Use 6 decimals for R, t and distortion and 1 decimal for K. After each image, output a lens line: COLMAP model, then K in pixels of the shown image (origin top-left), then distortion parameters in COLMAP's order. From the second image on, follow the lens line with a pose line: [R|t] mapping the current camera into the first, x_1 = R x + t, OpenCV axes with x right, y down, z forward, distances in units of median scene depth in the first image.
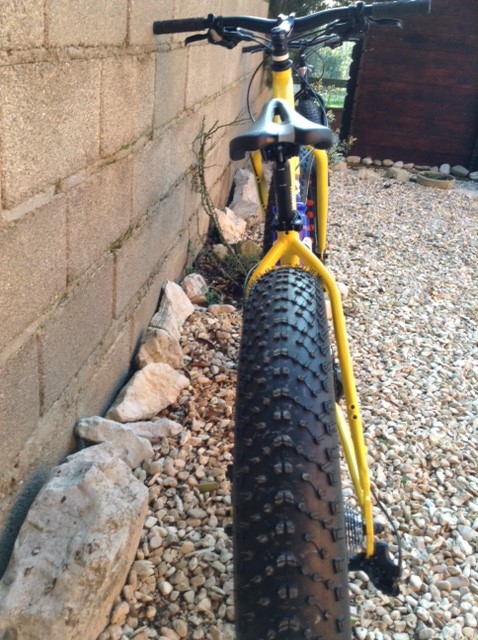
lens RADIAL K [[592.0, 0, 239.0], [0, 592.0, 320.0], [0, 0, 1]] dist [0.086113, -0.160584]
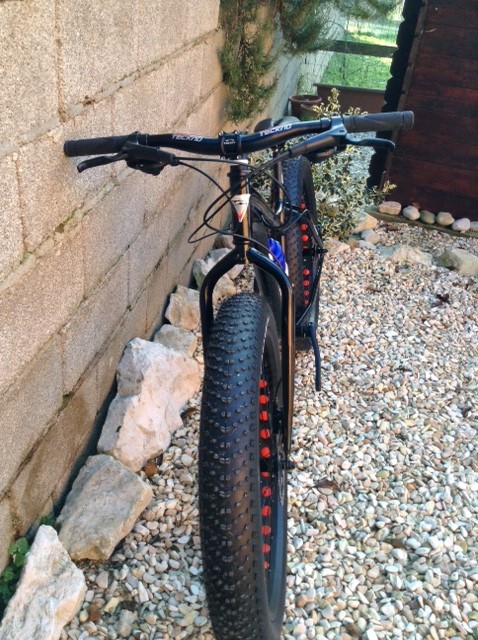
lens RADIAL K [[592.0, 0, 239.0], [0, 592.0, 320.0], [0, 0, 1]] dist [0.086113, -0.160584]
pose [[0.997464, 0.043602, -0.056261, 0.114306], [-0.036878, 0.992626, 0.115472, -0.338522], [0.060881, -0.113105, 0.991716, 0.546128]]
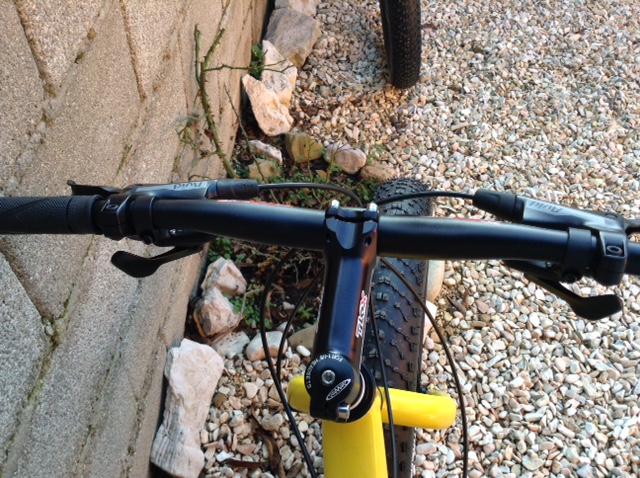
lens RADIAL K [[592.0, 0, 328.6], [0, 592.0, 241.1], [0, 0, 1]] dist [0.086113, -0.160584]
pose [[0.997978, -0.060779, 0.018583, 0.019881], [0.046673, 0.899306, 0.434823, -0.241421], [-0.043140, -0.433077, 0.900324, 0.275112]]
